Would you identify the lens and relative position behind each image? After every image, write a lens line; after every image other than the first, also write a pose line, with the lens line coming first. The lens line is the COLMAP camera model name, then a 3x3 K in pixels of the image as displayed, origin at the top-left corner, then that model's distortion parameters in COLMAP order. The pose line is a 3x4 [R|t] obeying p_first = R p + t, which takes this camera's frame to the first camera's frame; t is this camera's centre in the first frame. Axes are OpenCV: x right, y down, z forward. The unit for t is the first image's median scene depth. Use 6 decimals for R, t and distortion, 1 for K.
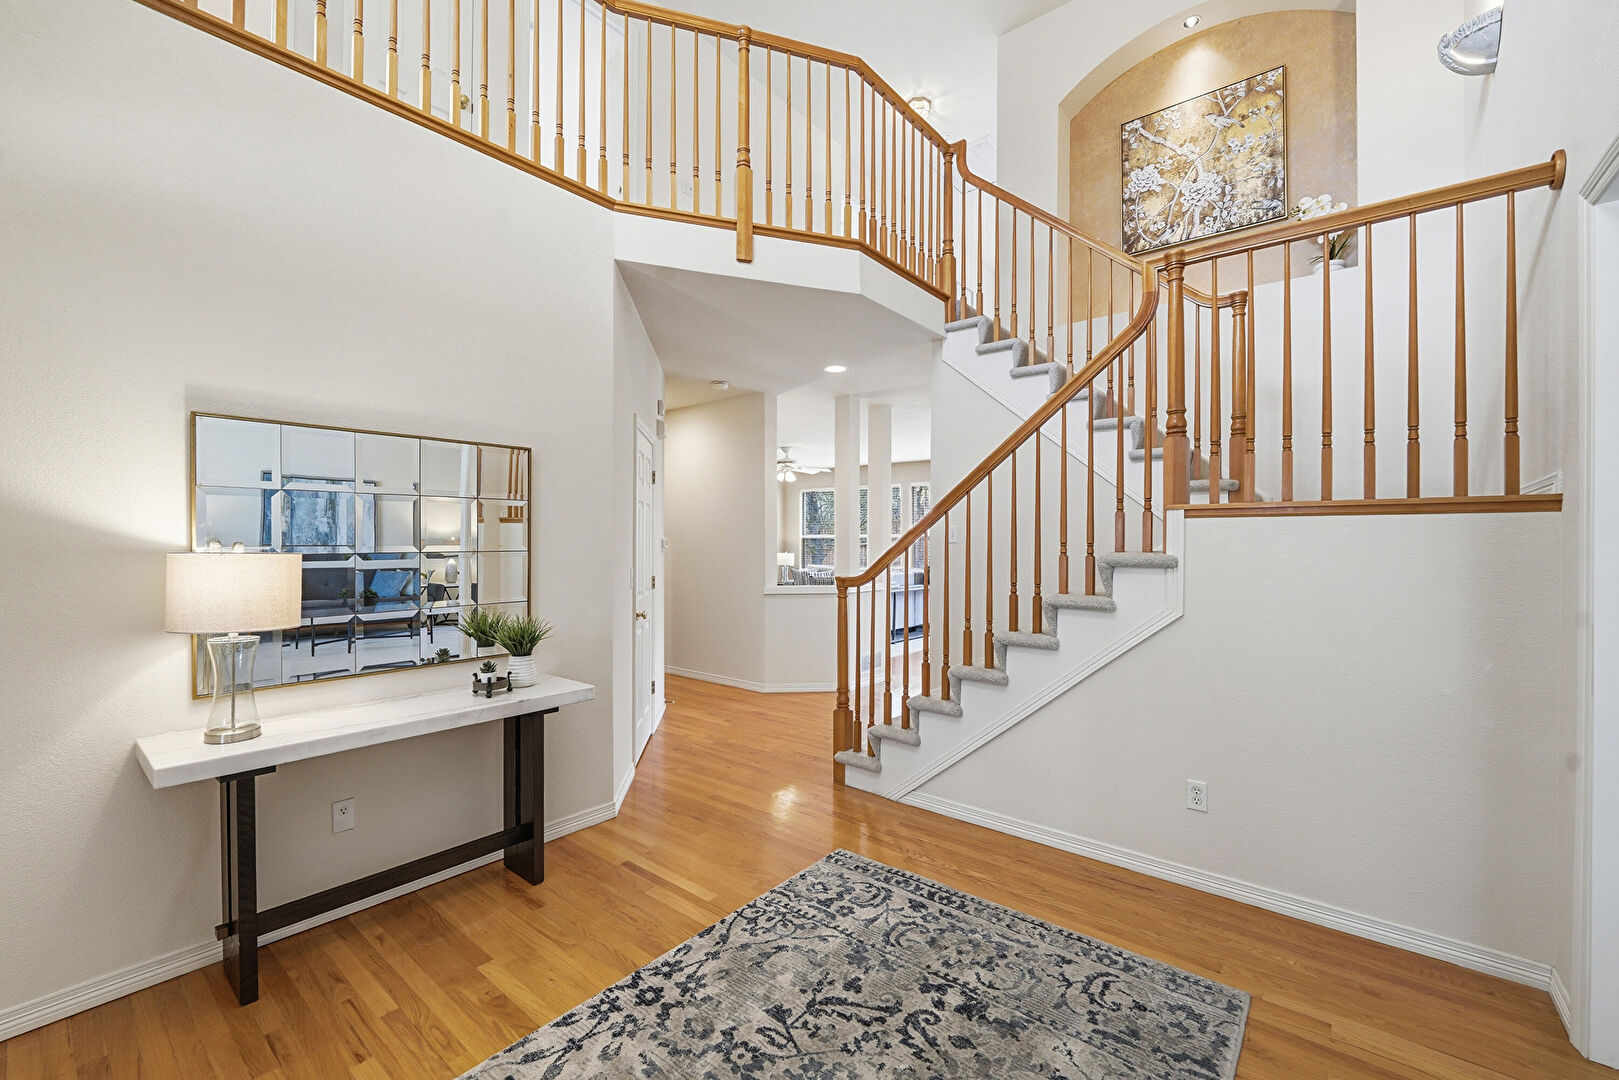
lens RADIAL K [[658.6, 0, 803.3], [0, 658.6, 545.8], [0, 0, 1]] dist [-0.008418, -0.000128]
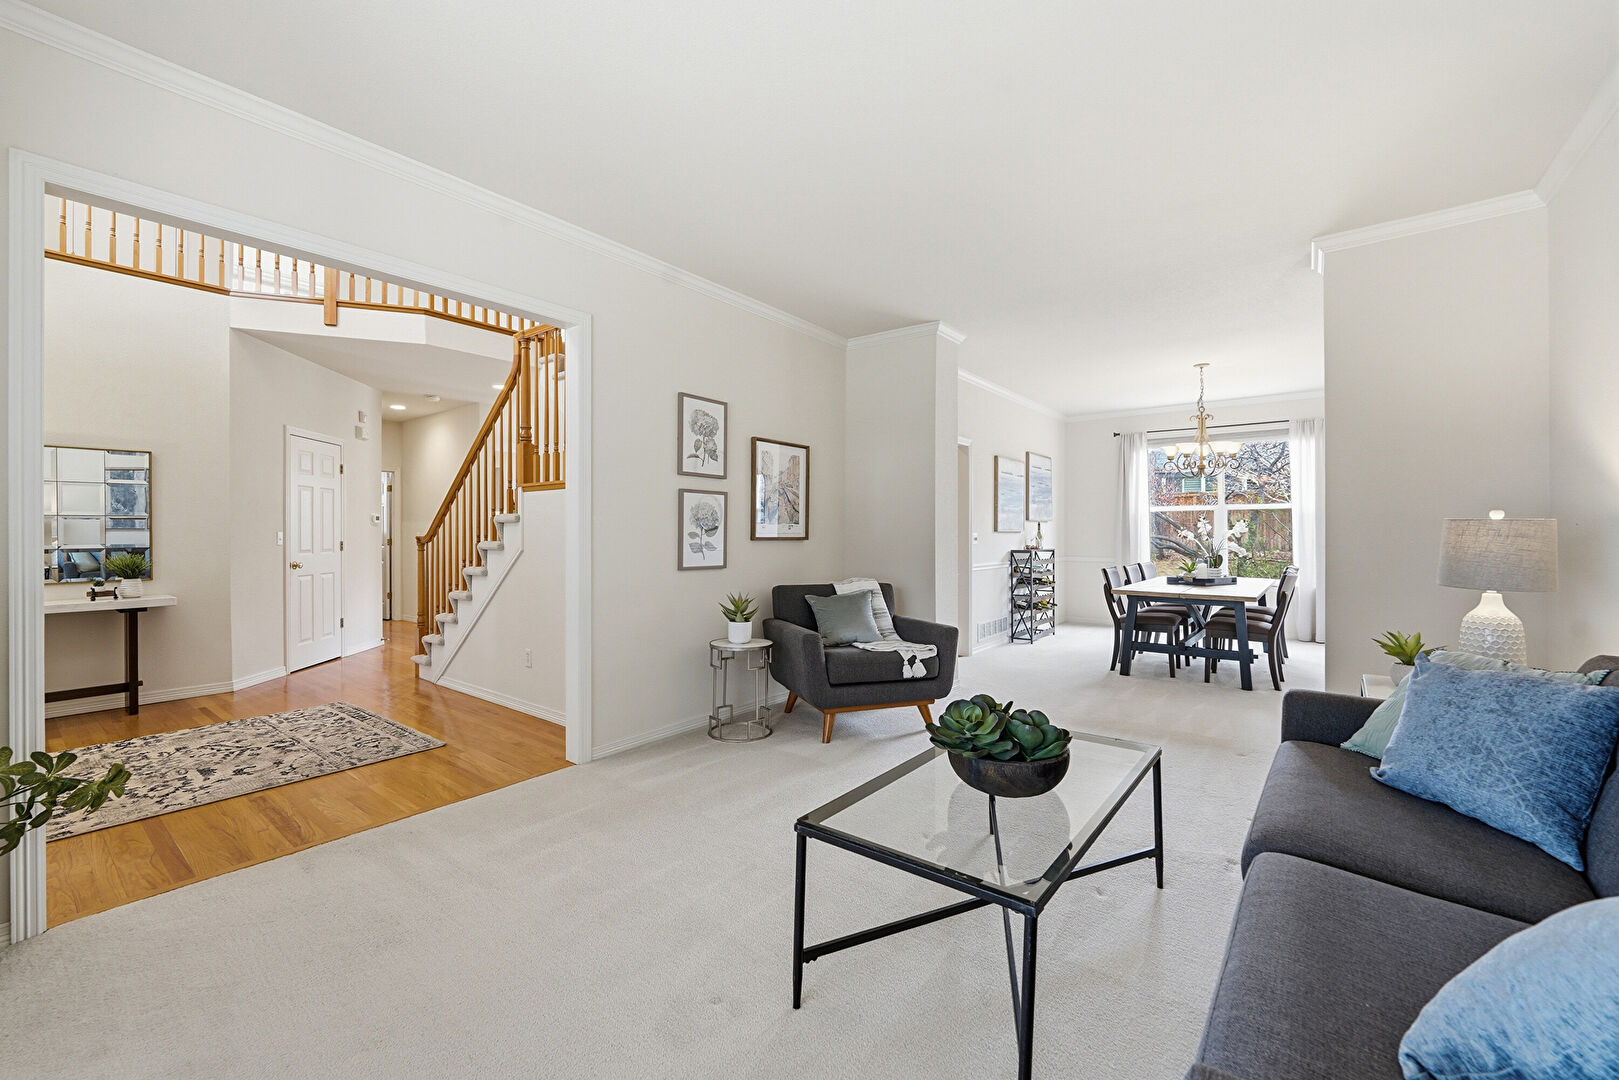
lens RADIAL K [[657.5, 0, 797.9], [0, 657.5, 539.2], [0, 0, 1]] dist [-0.016479, -0.000471]
pose [[0.999914, -0.007701, 0.010611, 1.445154], [0.007626, 0.999946, 0.007034, 0.081440], [-0.010665, -0.006952, 0.999919, -0.756810]]
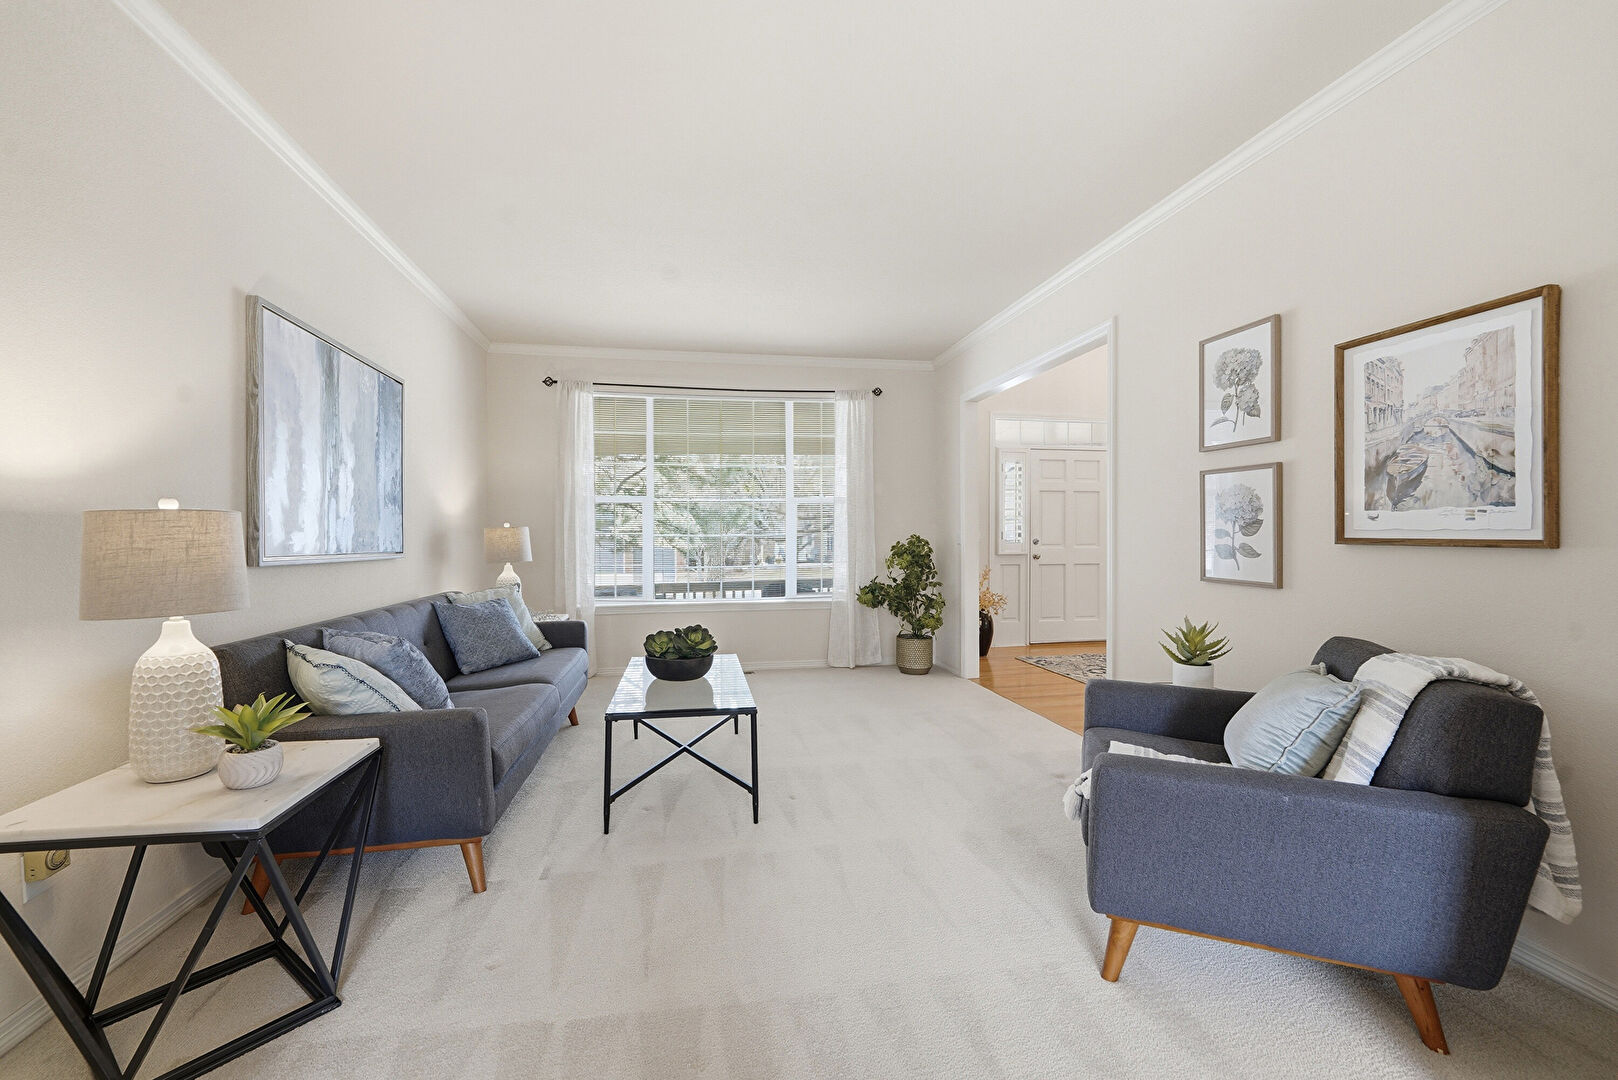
lens RADIAL K [[675.7, 0, 801.7], [0, 675.7, 545.6], [0, 0, 1]] dist [-0.013733, -0.000284]
pose [[-0.650043, 0.007945, -0.759856, 2.661493], [-0.006867, 0.999843, 0.016329, 0.088549], [0.759867, 0.015833, -0.649886, 1.239446]]
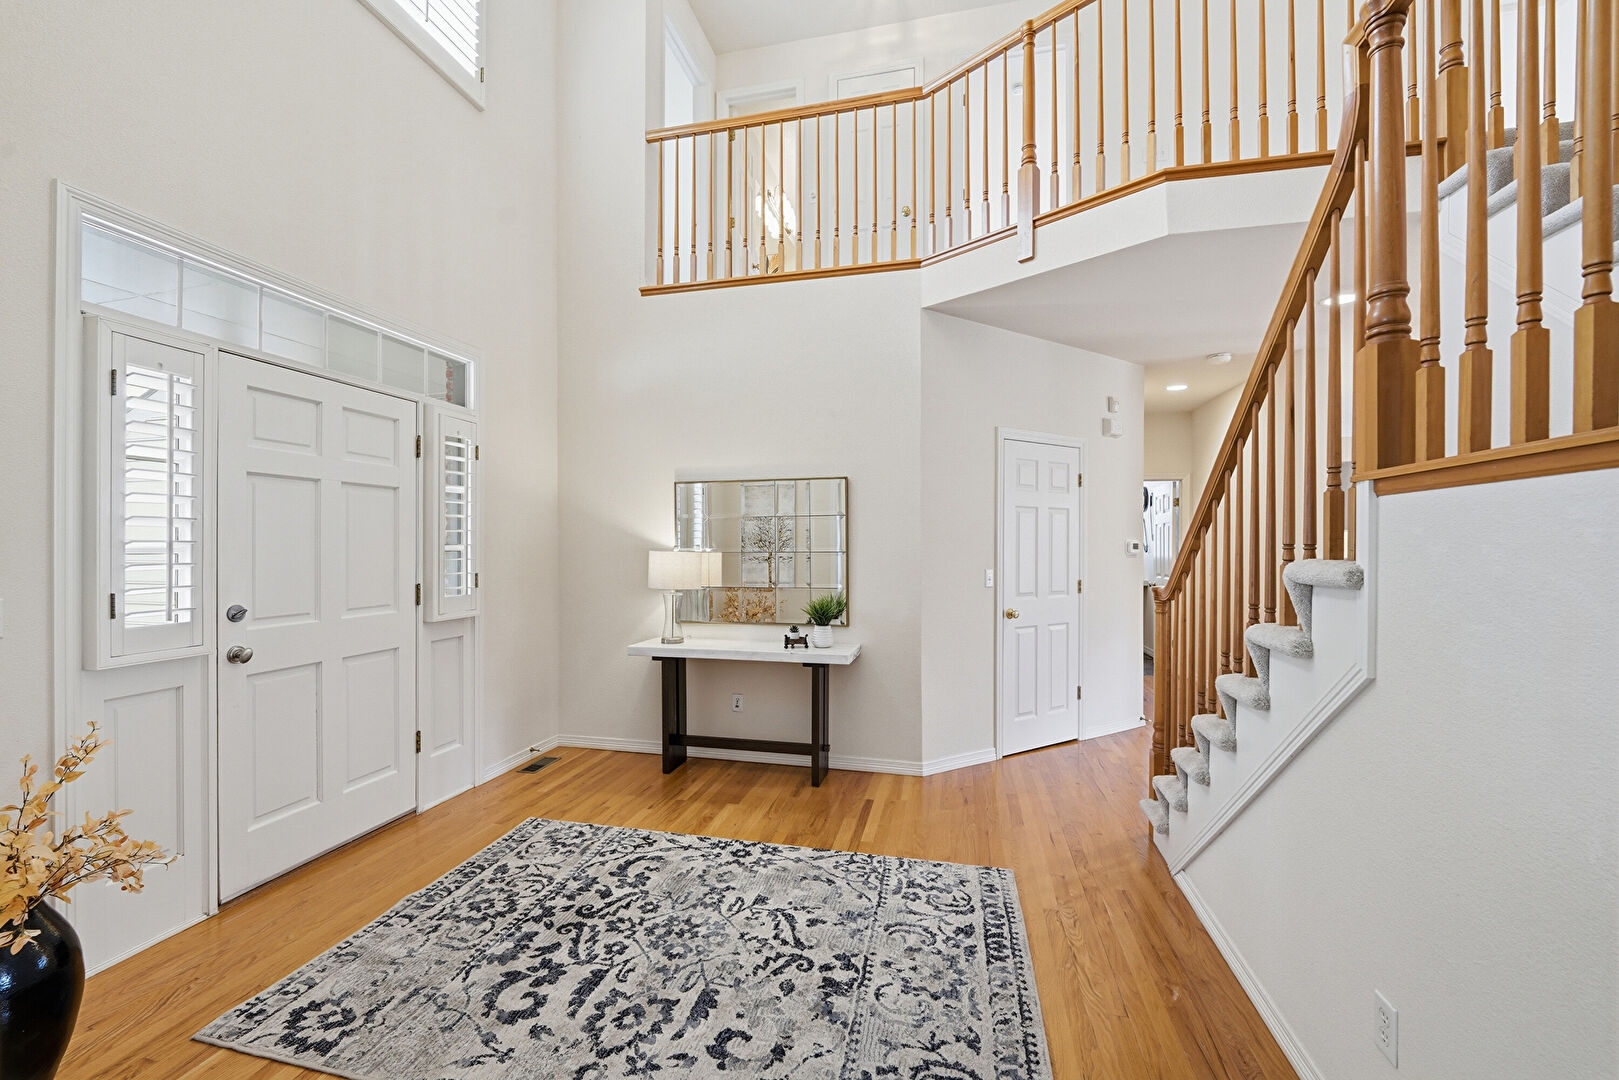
lens RADIAL K [[661.0, 0, 813.0], [0, 661.0, 548.4], [0, 0, 1]] dist [-0.011339, -0.000526]
pose [[0.441888, 0.000257, -0.897070, 0.984740], [-0.003677, 0.999992, -0.001525, 0.003943], [0.897063, 0.003973, 0.441885, 0.414267]]
